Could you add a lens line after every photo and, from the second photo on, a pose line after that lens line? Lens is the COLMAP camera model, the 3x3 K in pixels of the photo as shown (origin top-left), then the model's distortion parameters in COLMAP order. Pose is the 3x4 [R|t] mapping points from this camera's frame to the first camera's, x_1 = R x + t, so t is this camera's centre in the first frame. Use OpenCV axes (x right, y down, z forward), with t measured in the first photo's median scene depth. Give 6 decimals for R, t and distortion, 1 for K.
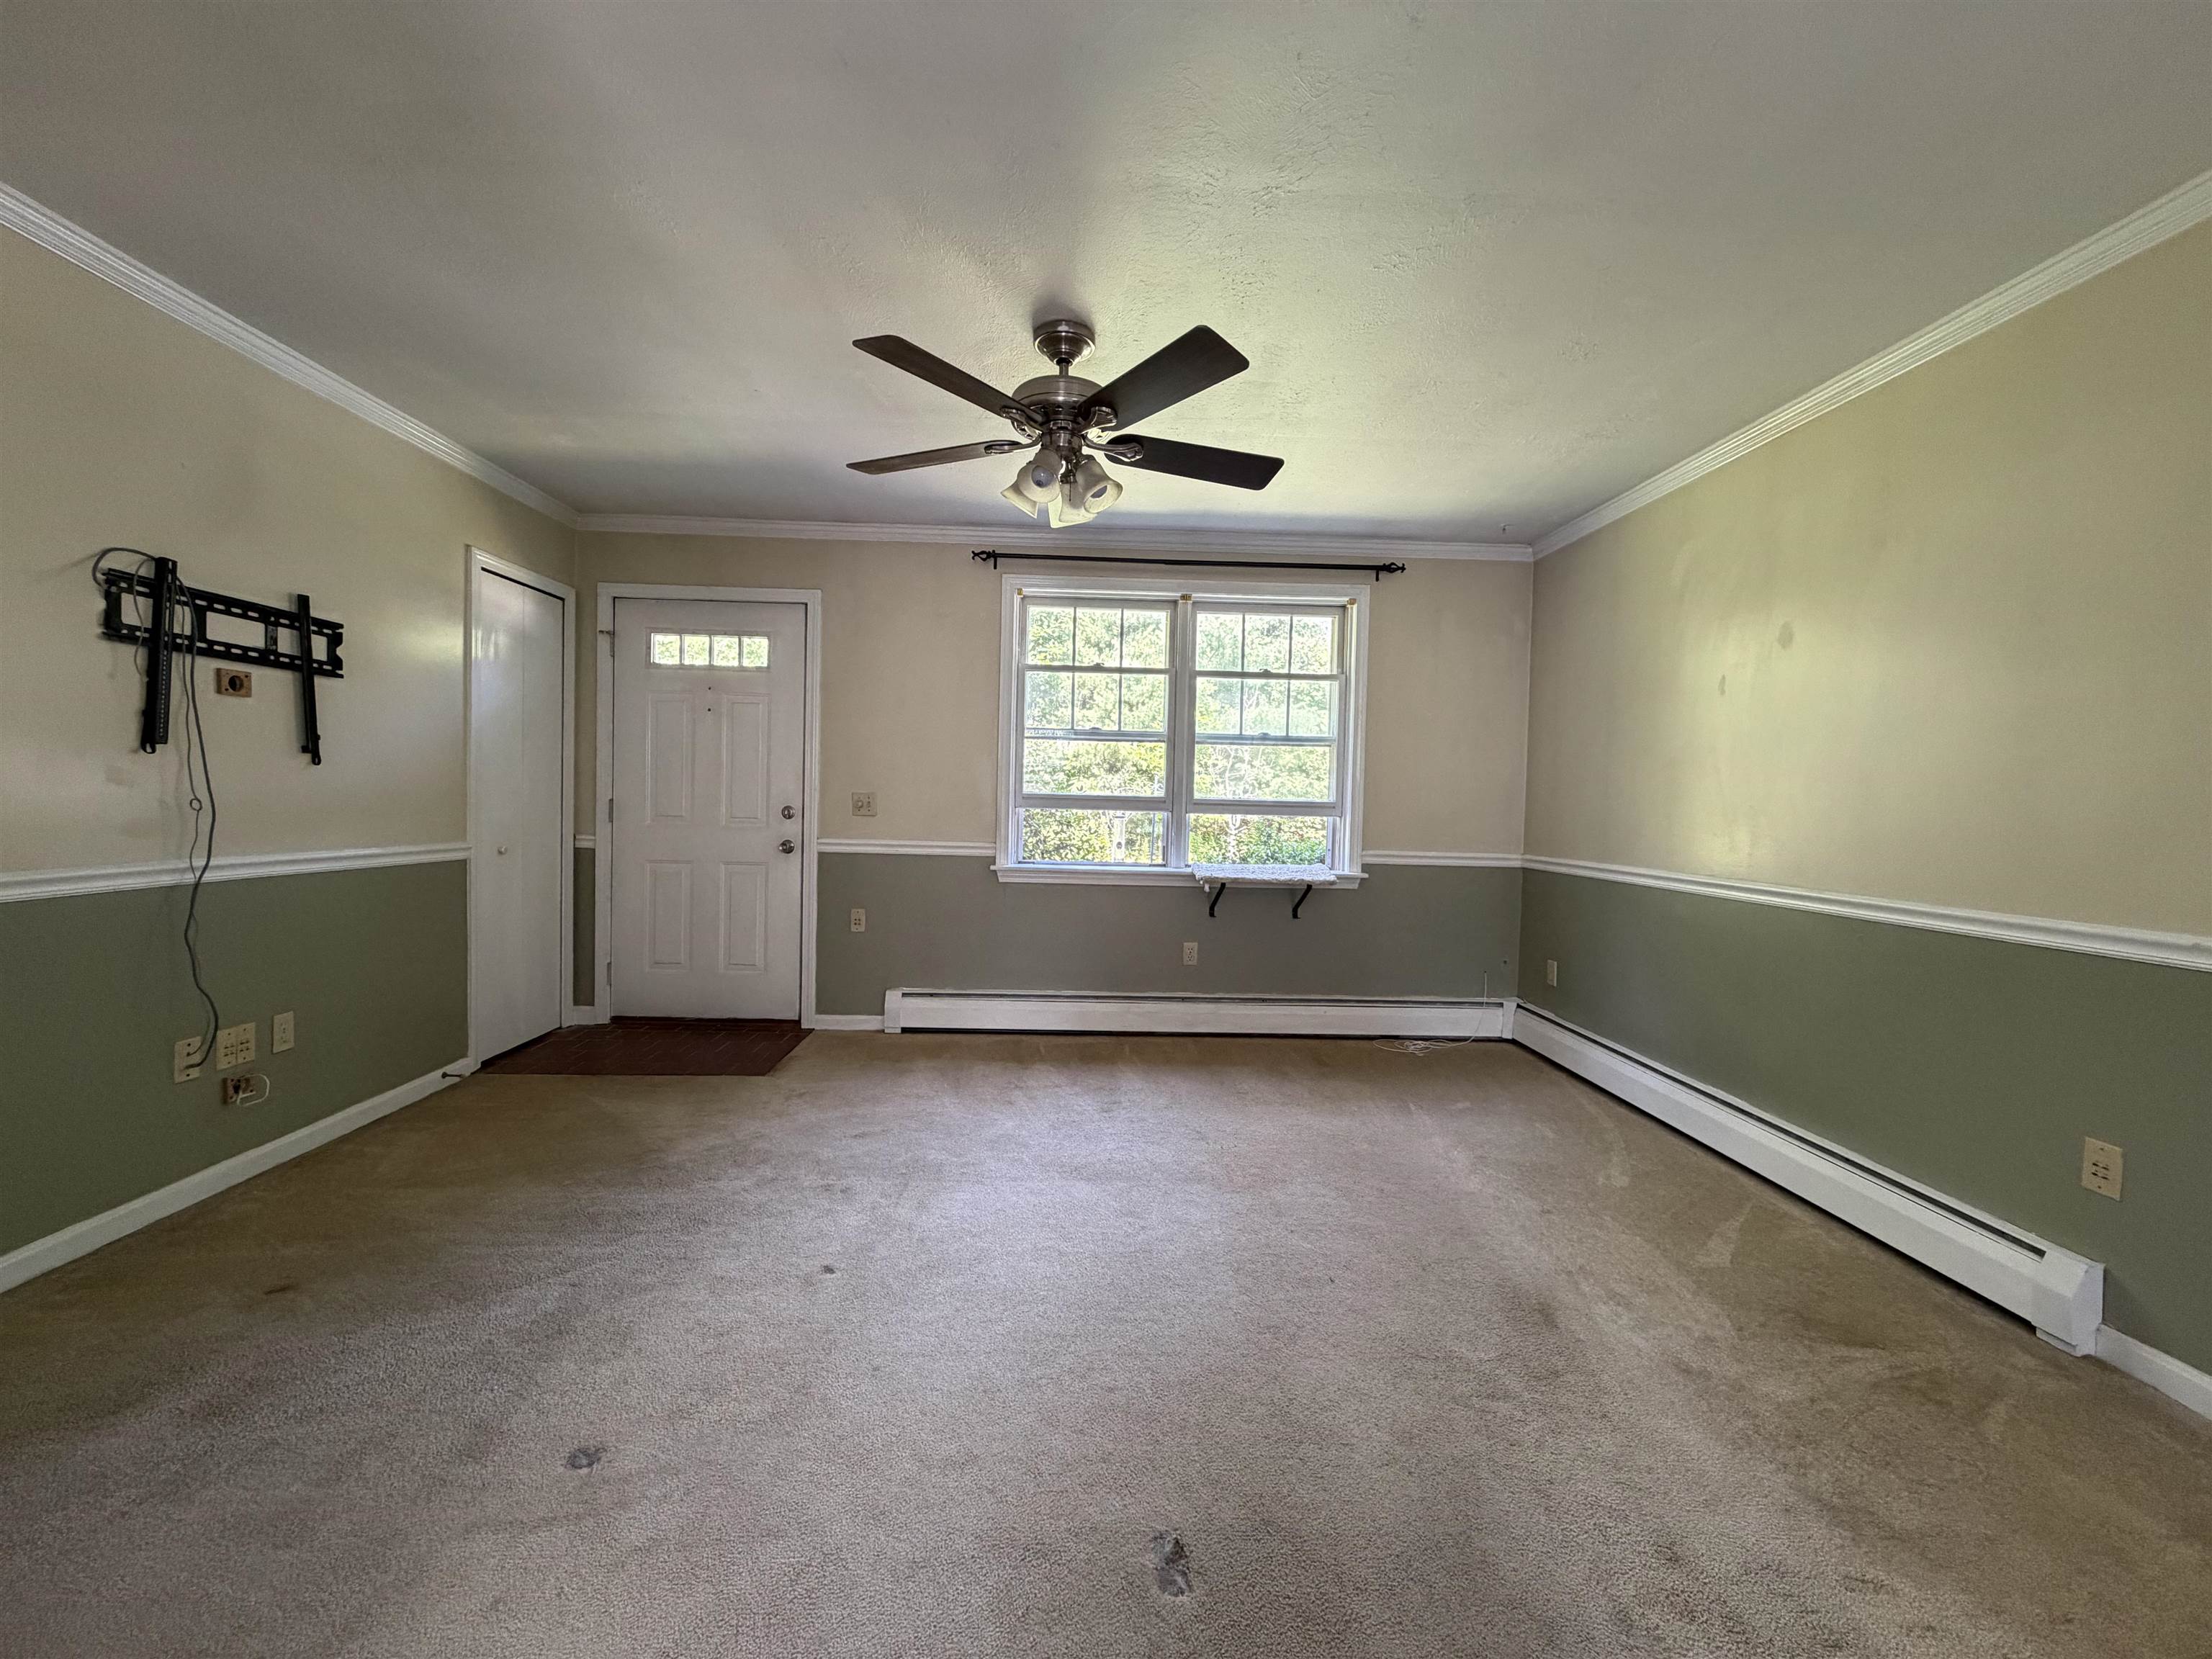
lens RADIAL K [[875.1, 0, 1099.8], [0, 875.1, 829.0], [0, 0, 1]] dist [-0.000015, -0.000291]
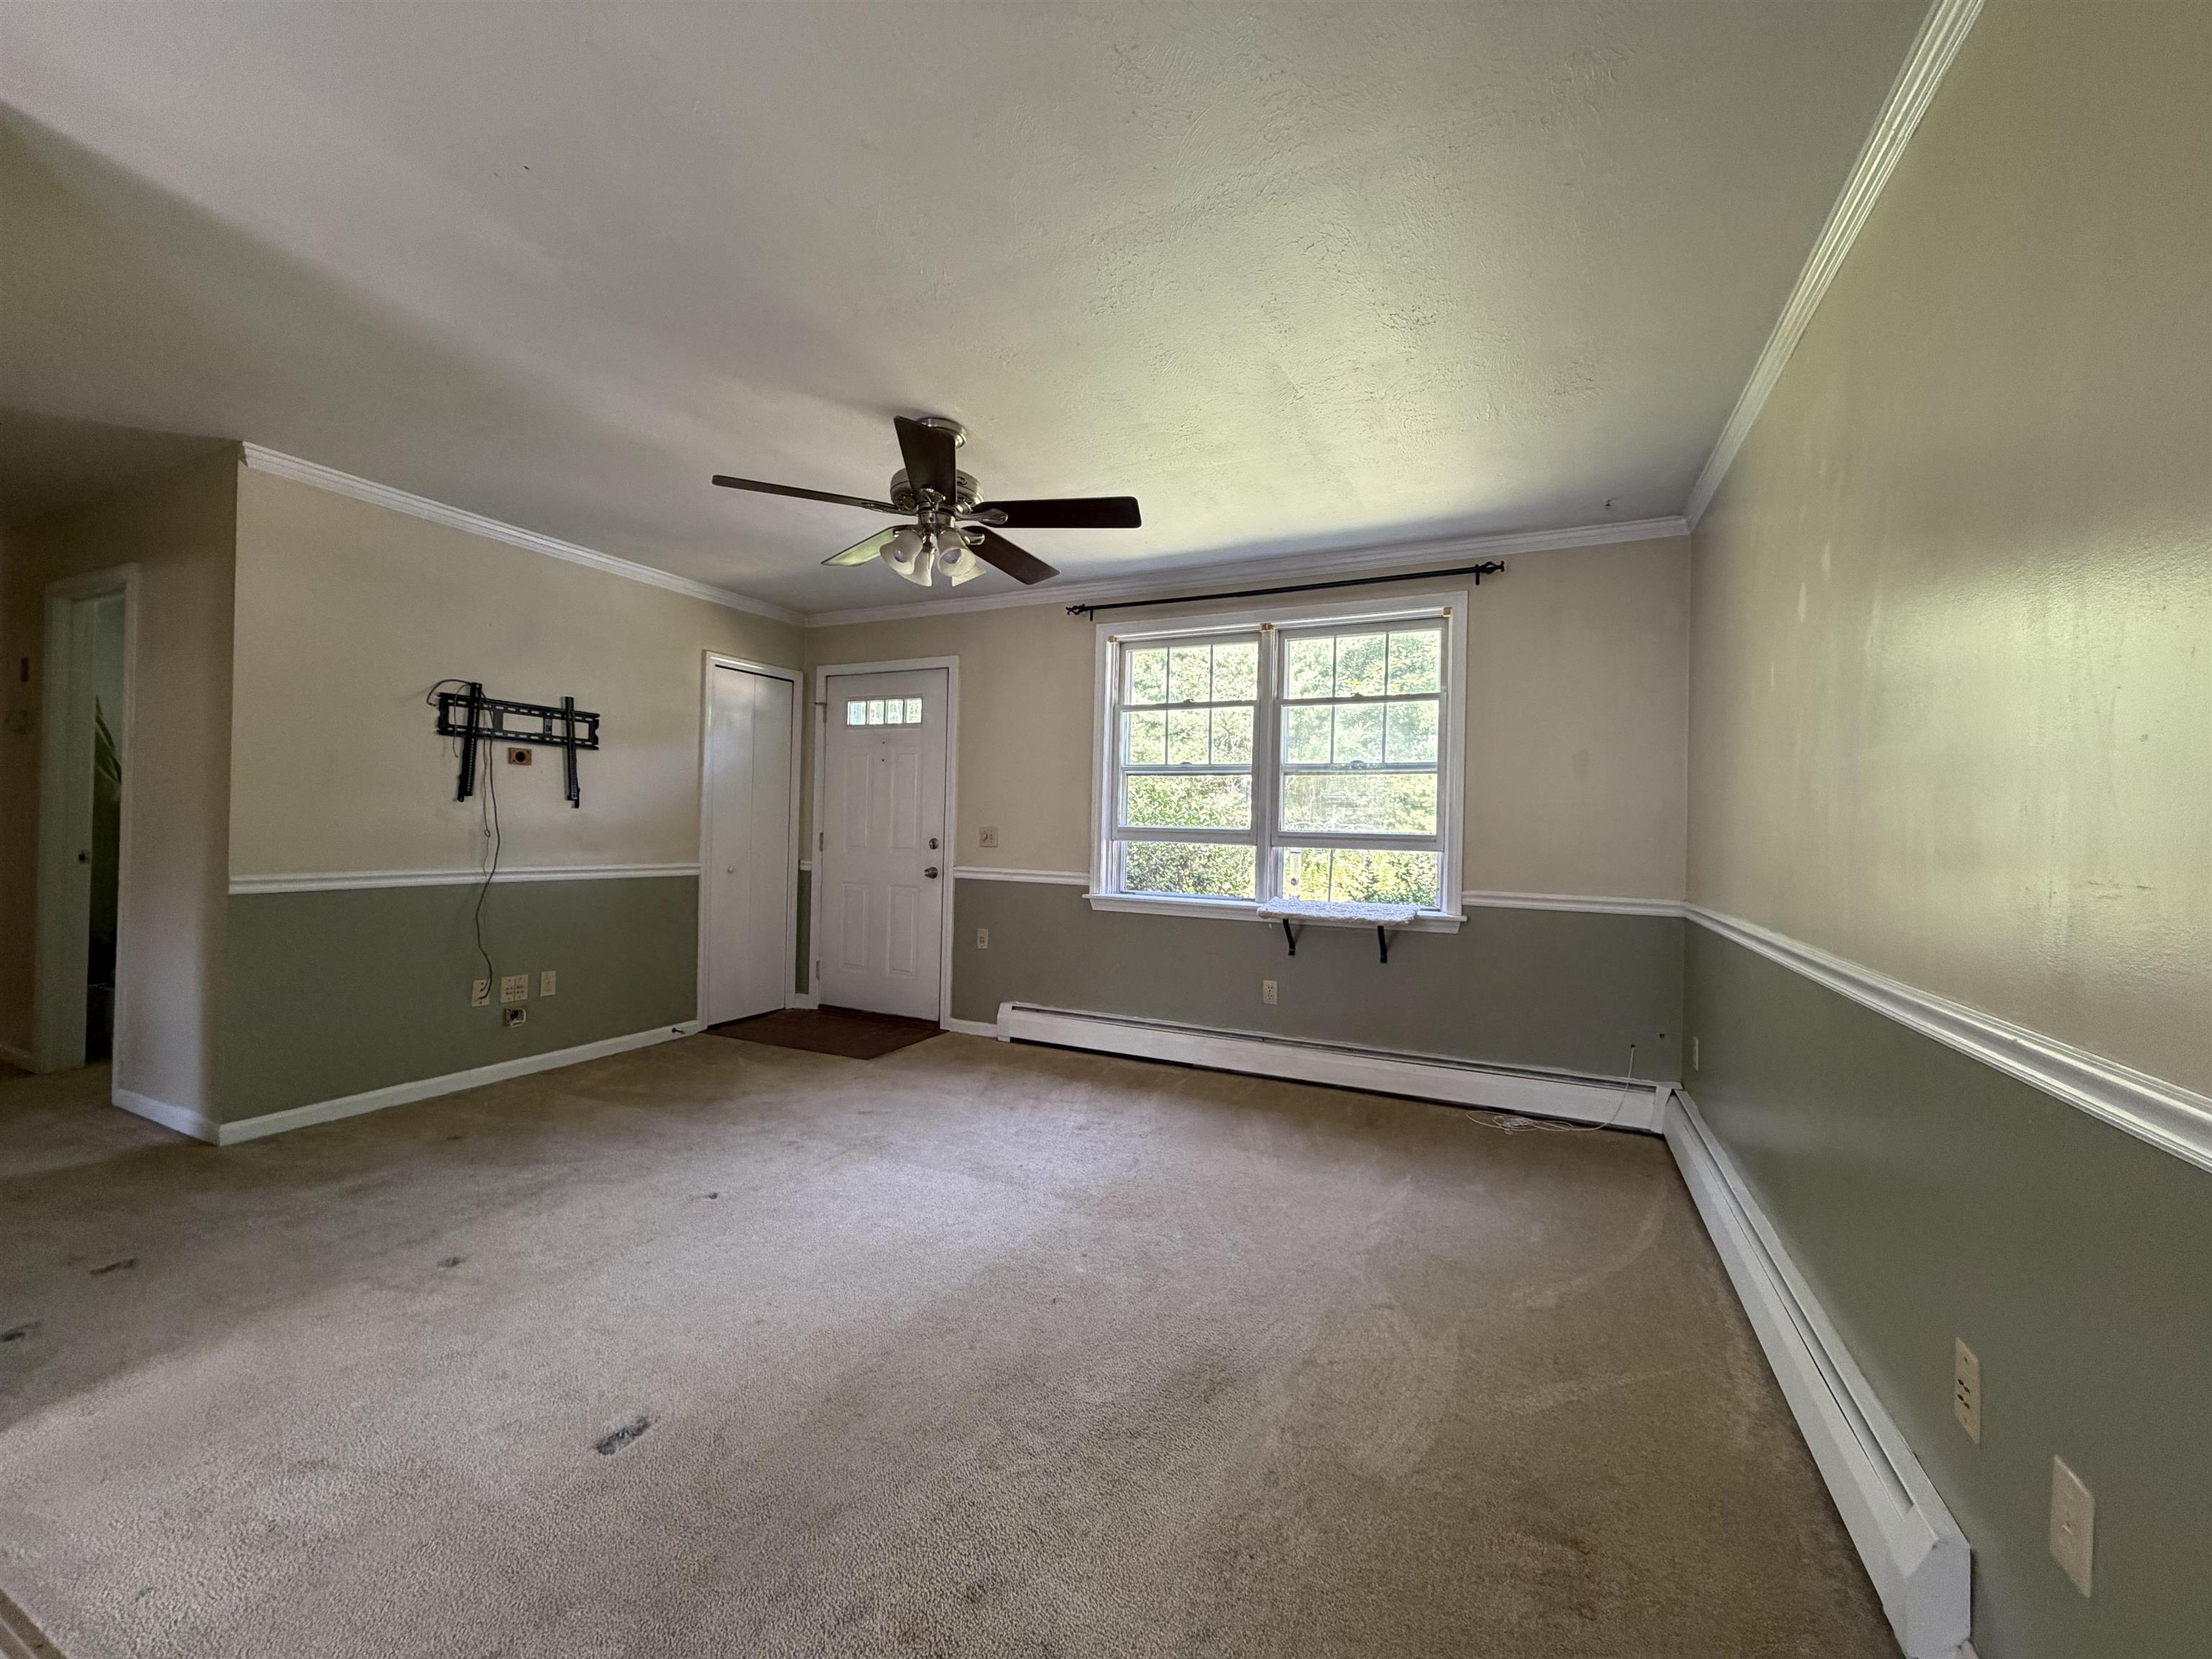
lens RADIAL K [[875.1, 0, 1099.8], [0, 875.1, 829.0], [0, 0, 1]] dist [-0.000015, -0.000291]
pose [[0.886790, -0.003907, -0.462155, 0.426648], [-0.017262, 0.998987, -0.041568, 0.007051], [0.461849, 0.044840, 0.885824, 0.058217]]
